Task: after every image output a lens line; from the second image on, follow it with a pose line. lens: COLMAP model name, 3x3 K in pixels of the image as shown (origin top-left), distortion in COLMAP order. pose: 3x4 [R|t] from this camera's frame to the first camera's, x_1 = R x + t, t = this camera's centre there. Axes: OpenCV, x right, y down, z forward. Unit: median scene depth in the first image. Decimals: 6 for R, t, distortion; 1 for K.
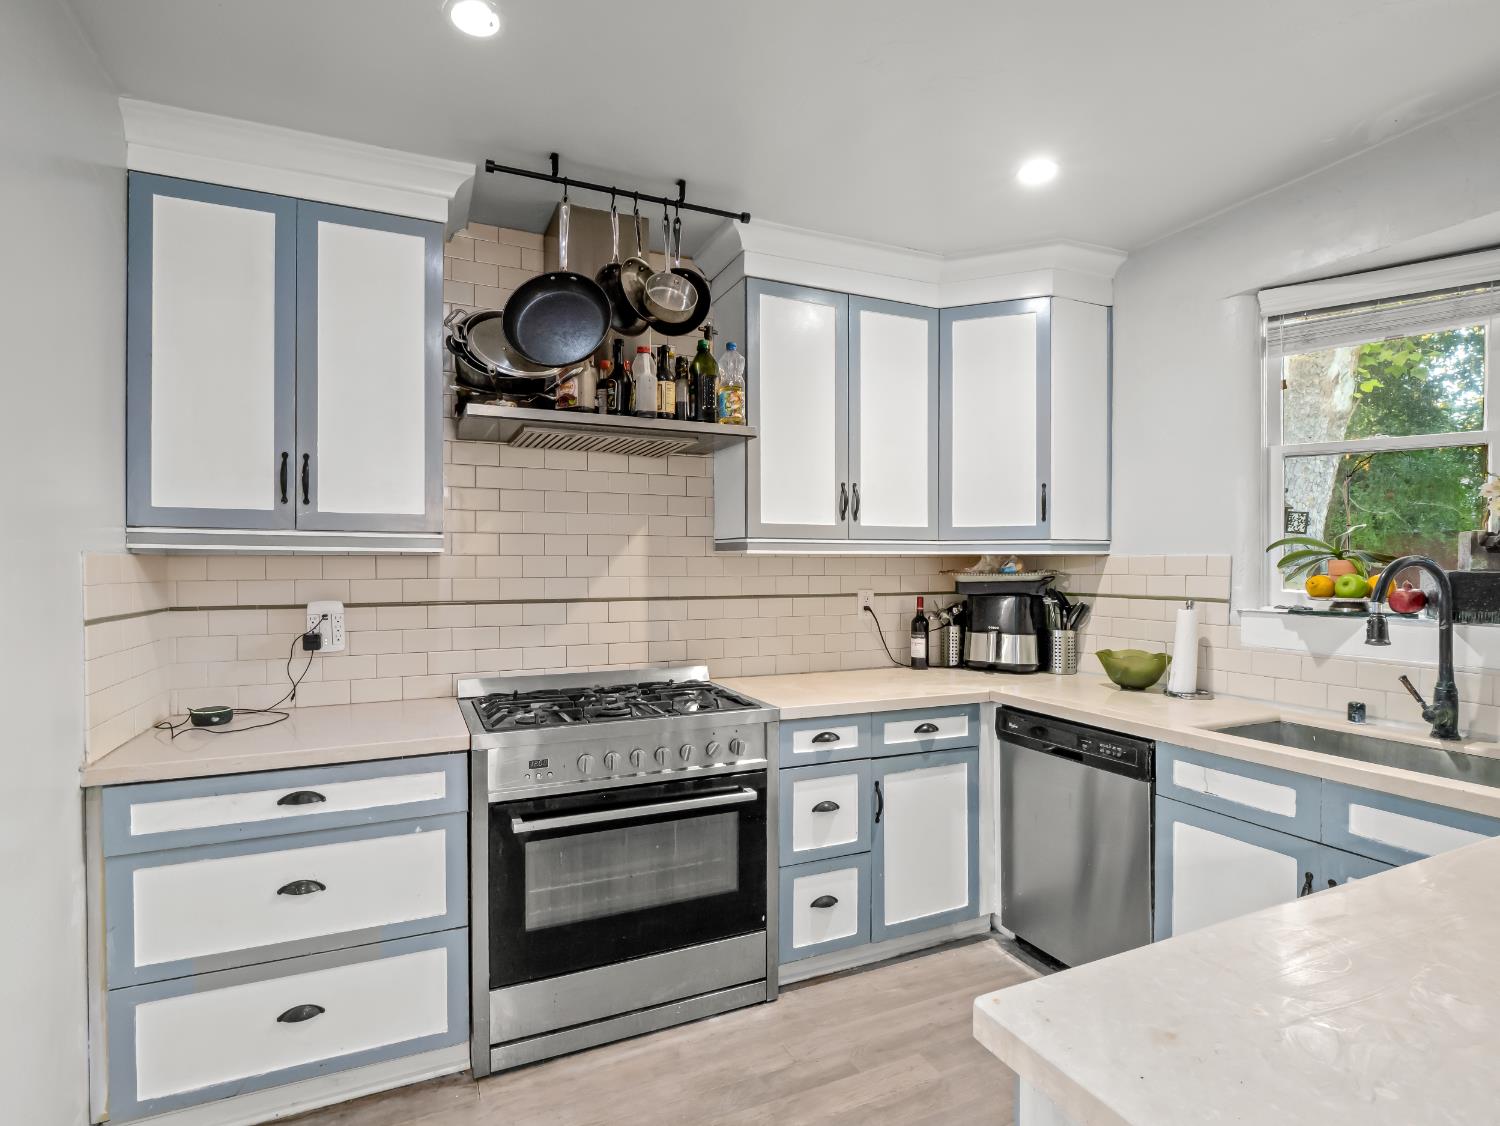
lens RADIAL K [[755.6, 0, 749.7], [0, 755.6, 569.6], [0, 0, 1]] dist [0.000340, -0.000483]
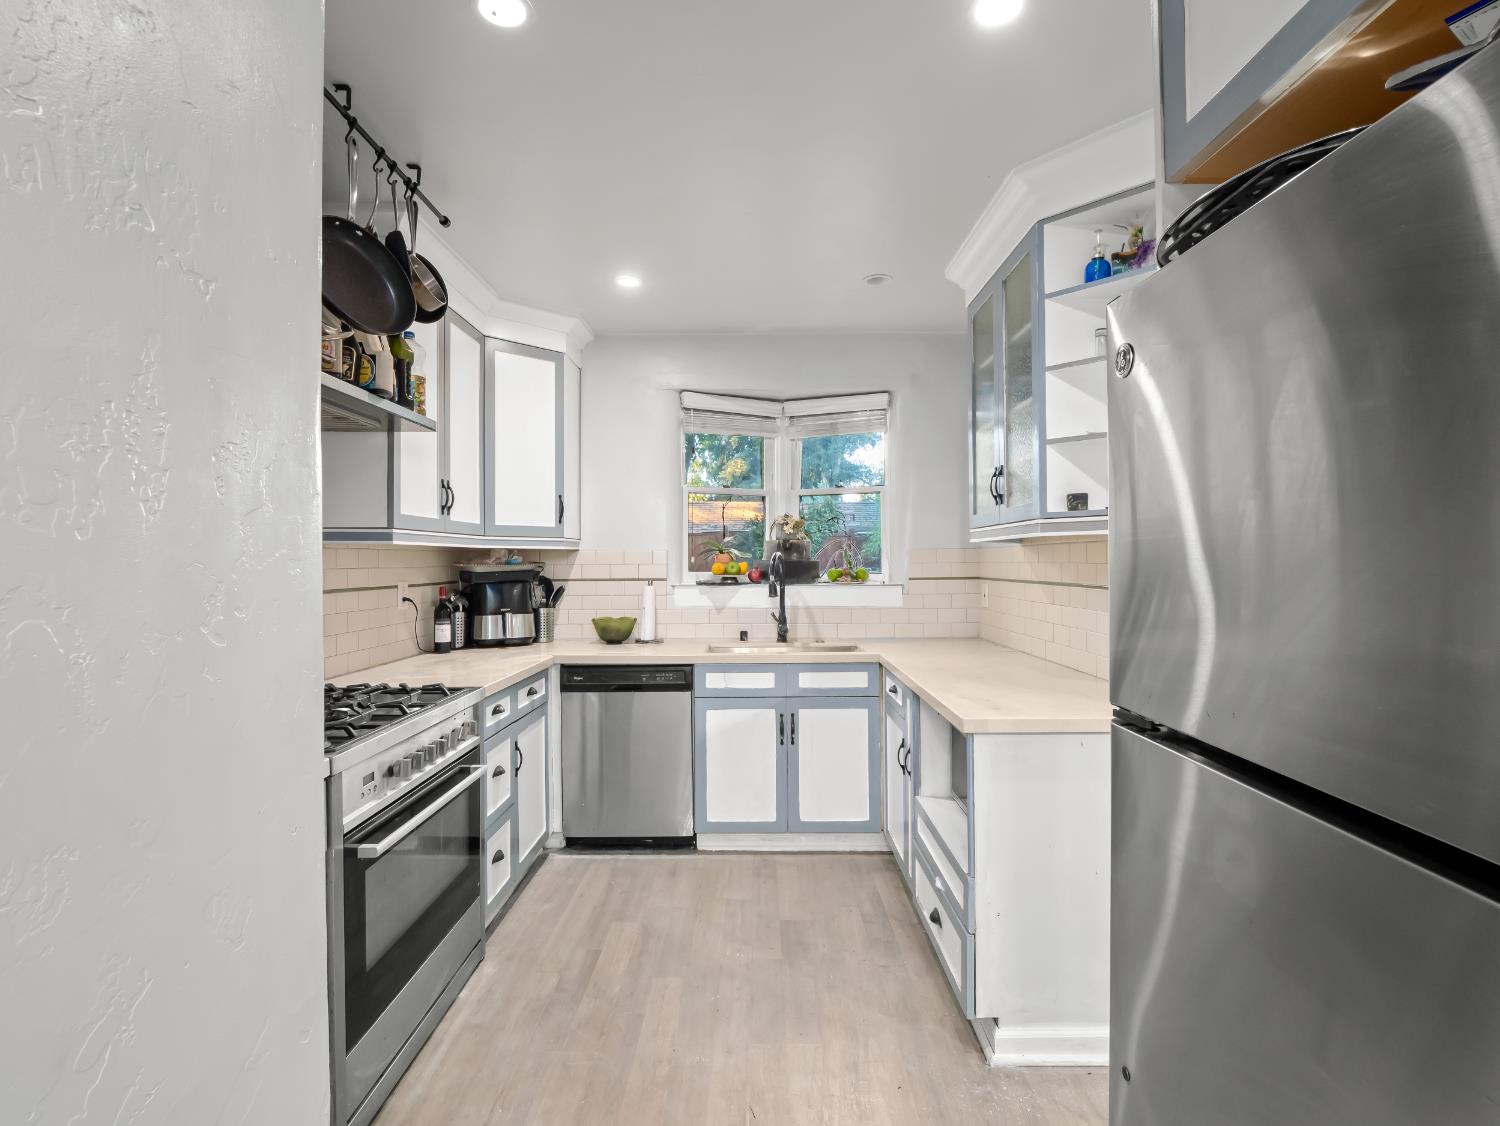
lens RADIAL K [[733.5, 0, 750.0], [0, 733.5, 563.0], [0, 0, 1]] dist [-0.000993, -0.000475]
pose [[0.422291, -0.004153, 0.906451, -0.673448], [0.010937, 0.999940, -0.000514, 0.008842], [-0.906394, 0.010131, 0.422311, 0.182859]]
